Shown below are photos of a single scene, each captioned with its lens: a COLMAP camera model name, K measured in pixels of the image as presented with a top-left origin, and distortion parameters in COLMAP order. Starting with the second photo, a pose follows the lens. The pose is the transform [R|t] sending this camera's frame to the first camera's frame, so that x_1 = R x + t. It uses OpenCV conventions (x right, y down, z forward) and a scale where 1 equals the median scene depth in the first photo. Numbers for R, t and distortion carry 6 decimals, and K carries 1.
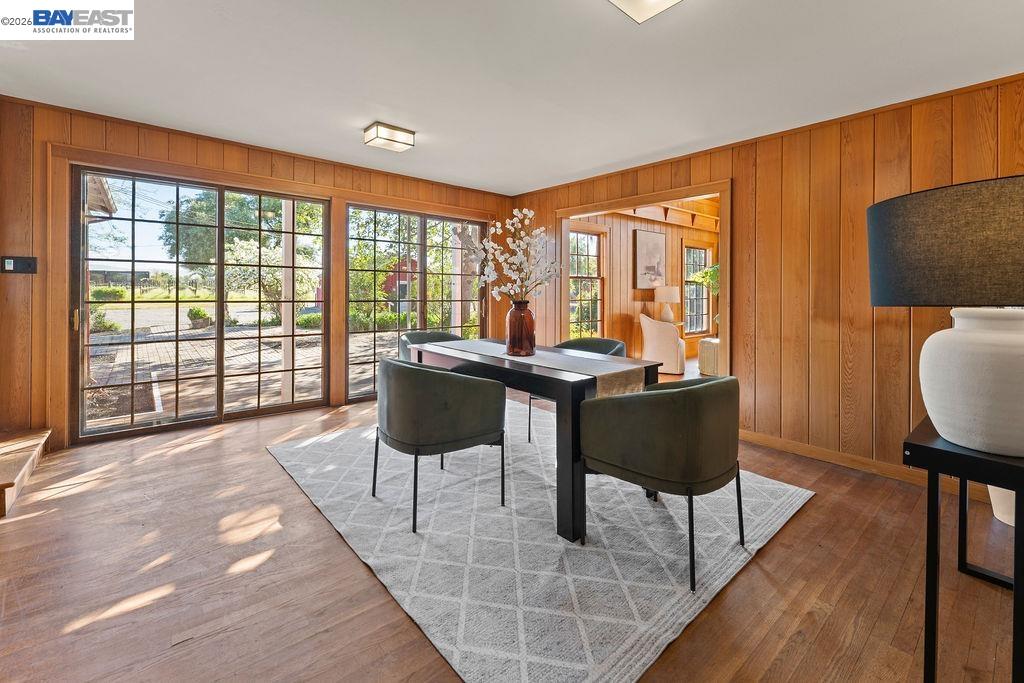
lens RADIAL K [[427.7, 0, 508.1], [0, 427.7, 288.6], [0, 0, 1]] dist [-0.011066, -0.000136]
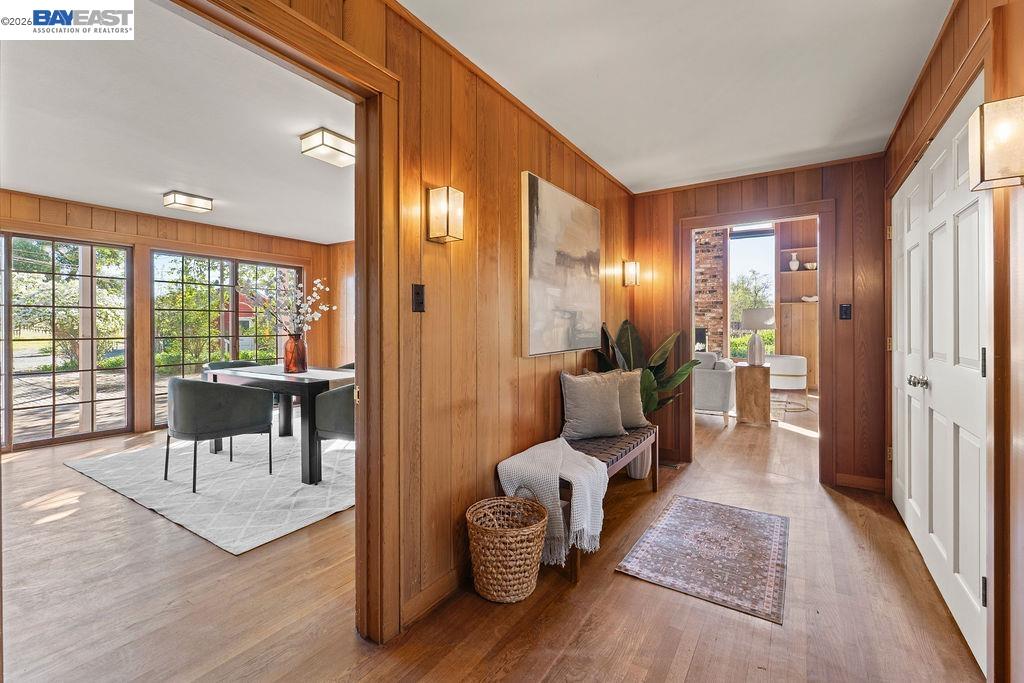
lens RADIAL K [[427.7, 0, 513.5], [0, 427.7, 319.8], [0, 0, 1]] dist [-0.011066, -0.000136]
pose [[0.951659, -0.011515, 0.306940, 0.194985], [0.013324, 0.999904, -0.003798, -0.001038], [-0.306867, 0.007704, 0.951721, -0.370151]]
